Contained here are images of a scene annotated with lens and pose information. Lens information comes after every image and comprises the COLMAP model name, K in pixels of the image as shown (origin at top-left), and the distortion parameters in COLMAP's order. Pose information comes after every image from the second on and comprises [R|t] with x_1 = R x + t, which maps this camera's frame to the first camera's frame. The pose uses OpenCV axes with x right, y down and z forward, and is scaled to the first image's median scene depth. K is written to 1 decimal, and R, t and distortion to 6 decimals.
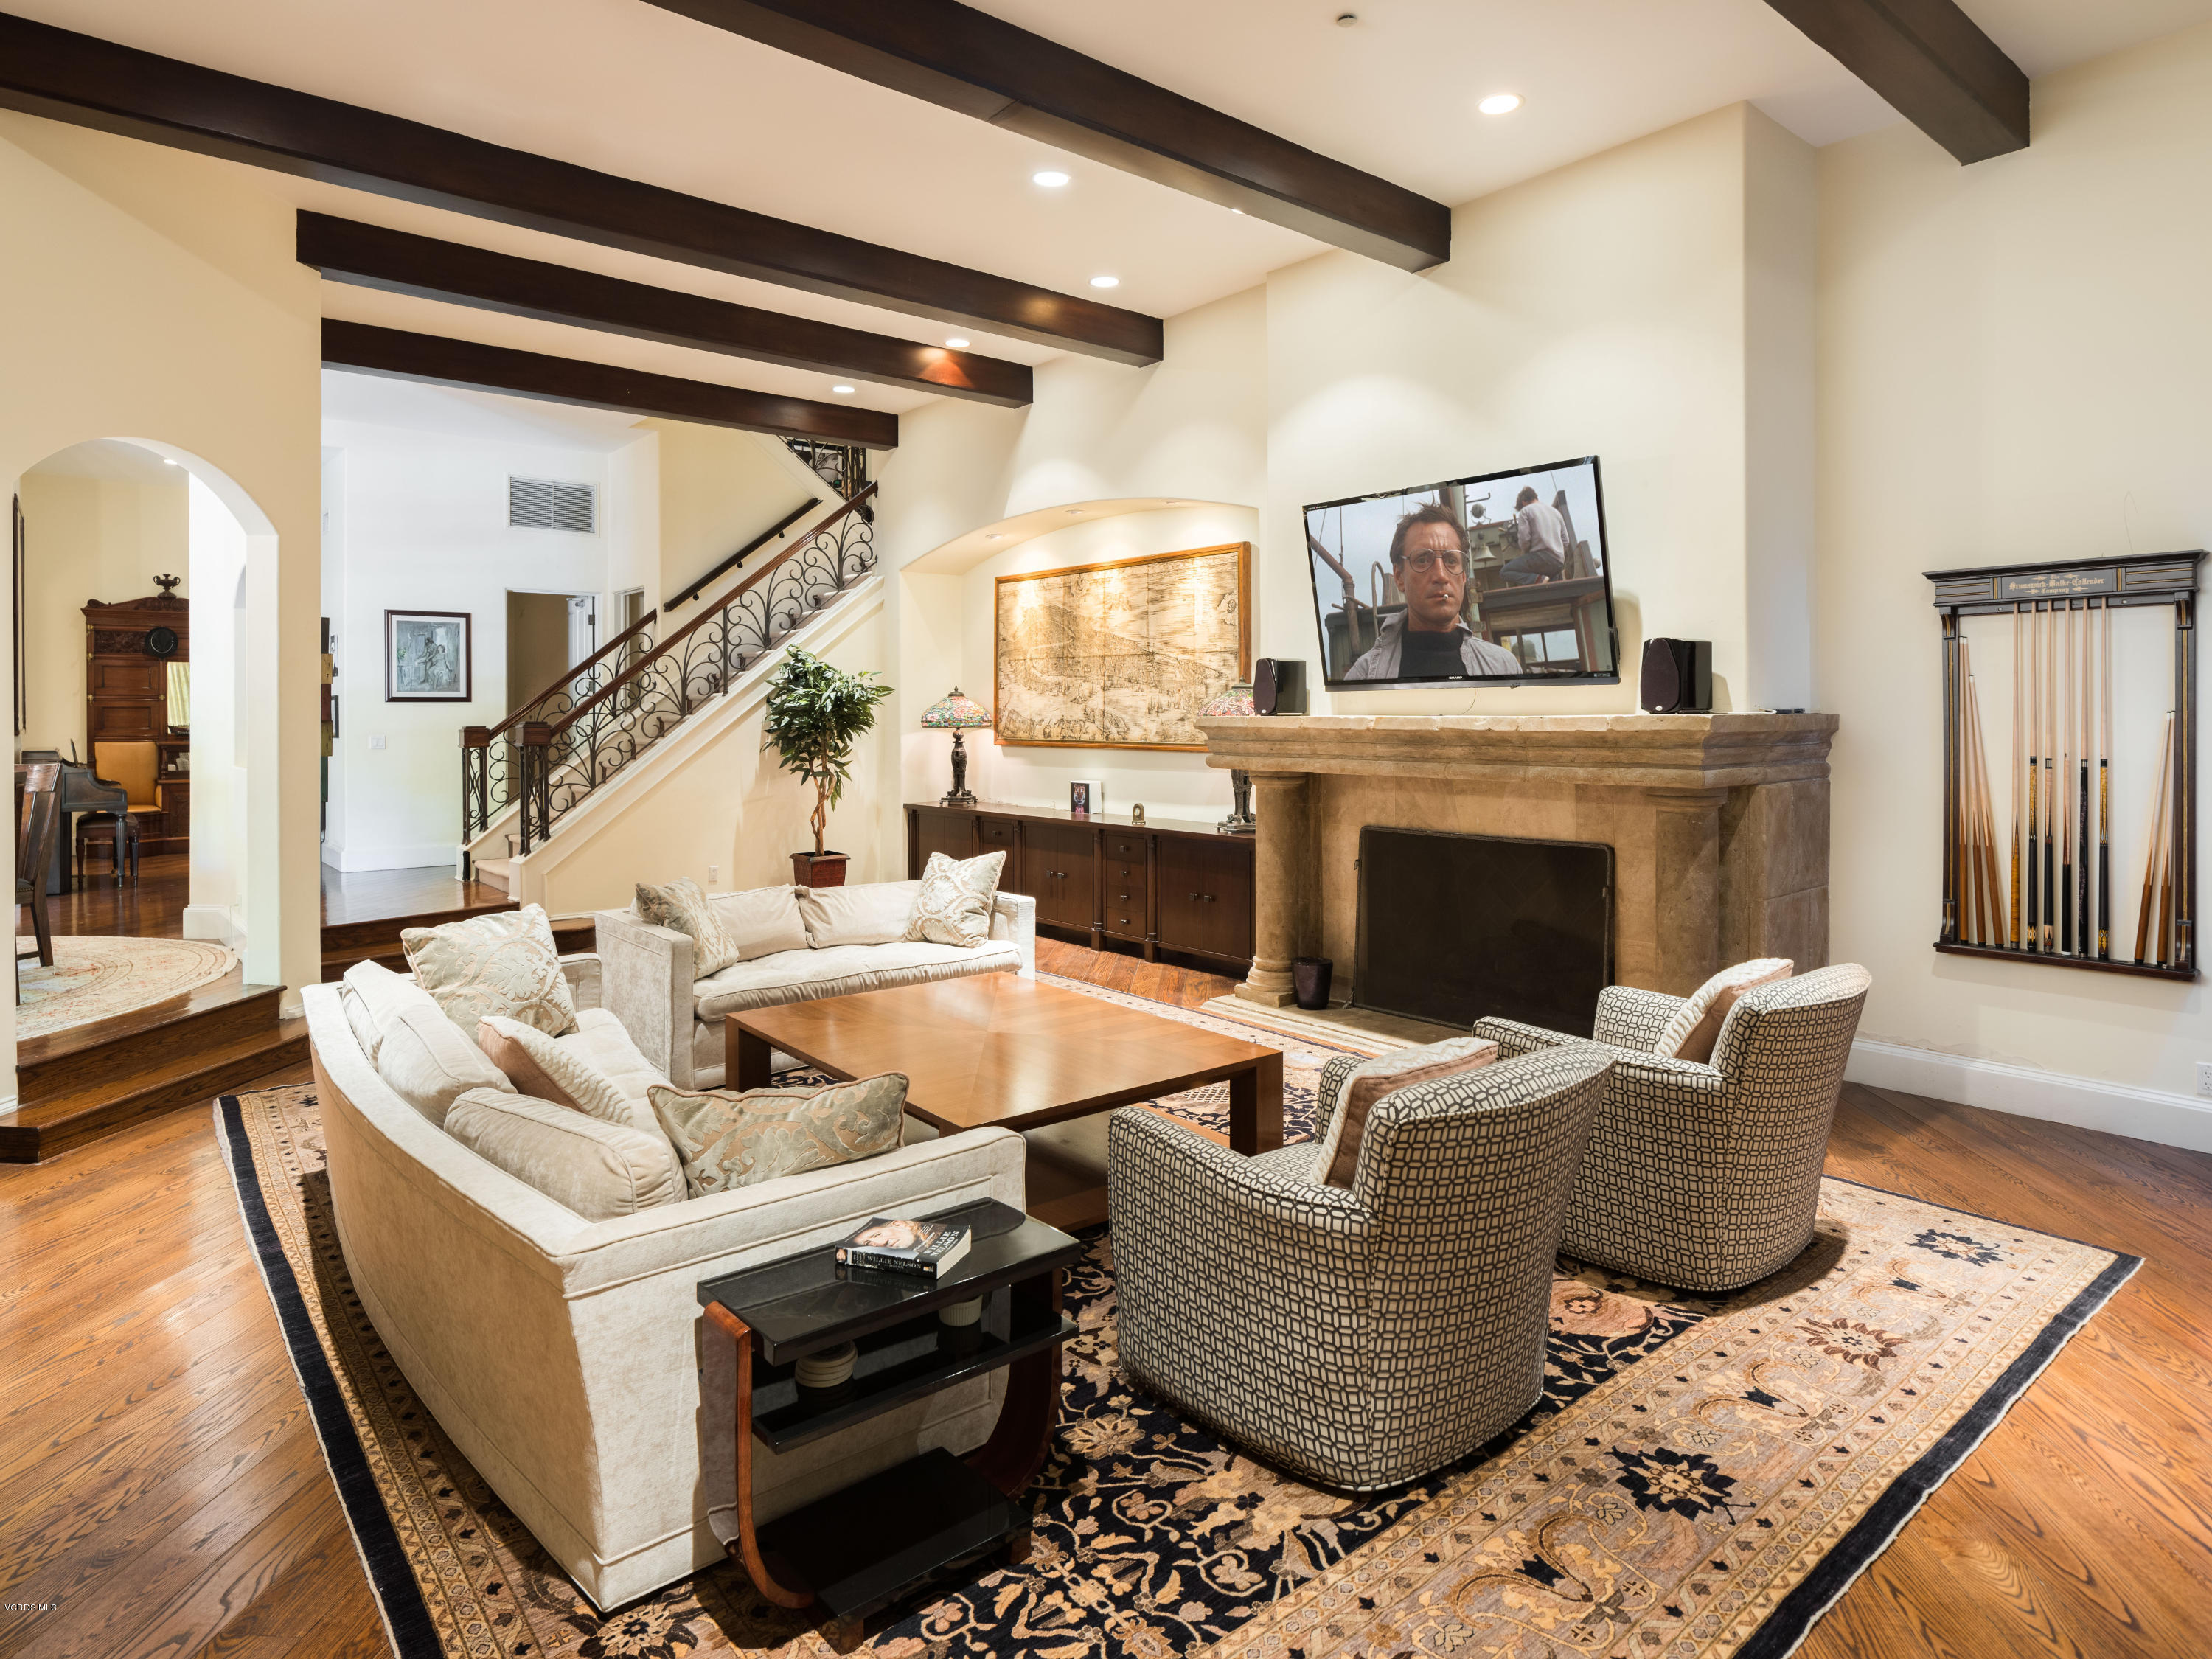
lens RADIAL K [[1258.6, 0, 1106.0], [0, 1258.6, 690.2], [0, 0, 1]] dist [-0.006976, 0.001071]
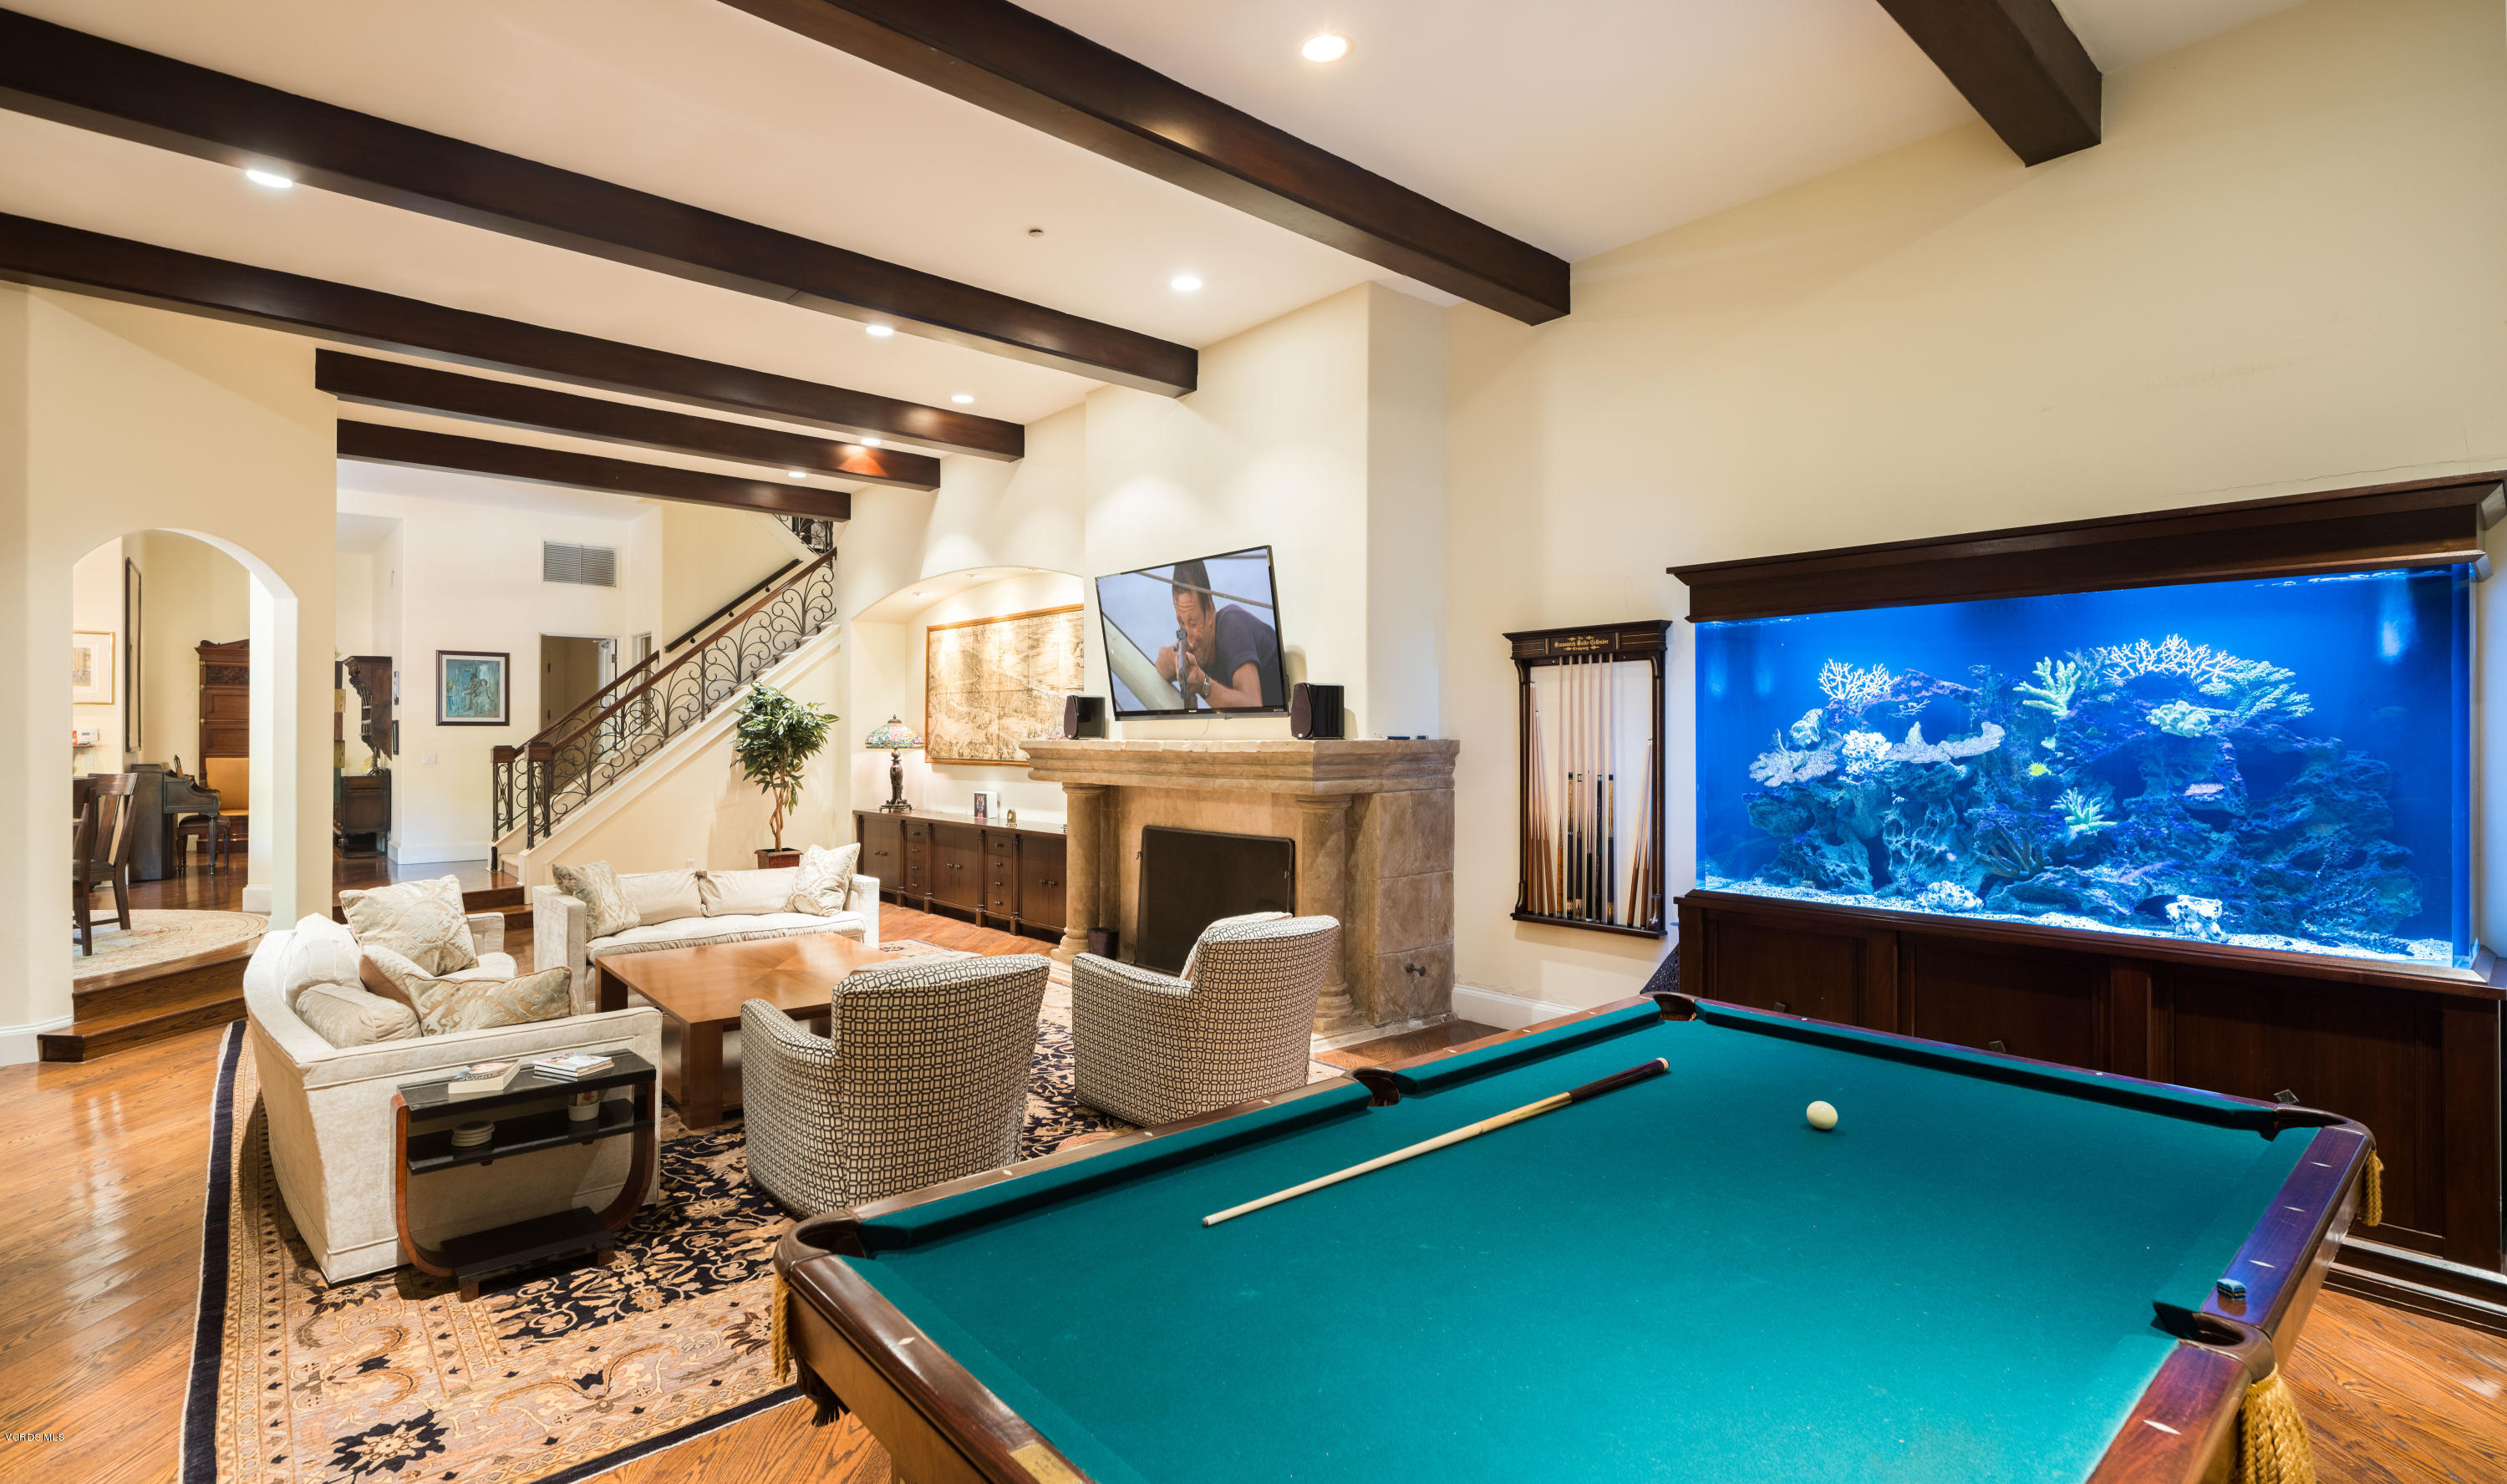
lens RADIAL K [[1139.3, 0, 1171.3], [0, 1139.3, 716.1], [0, 0, 1]] dist [0.001558, -0.000274]
pose [[0.999941, 0.004199, -0.010006, 0.255195], [-0.004203, 0.999991, -0.000366, -0.004150], [0.010005, 0.000408, 0.999950, -0.173252]]
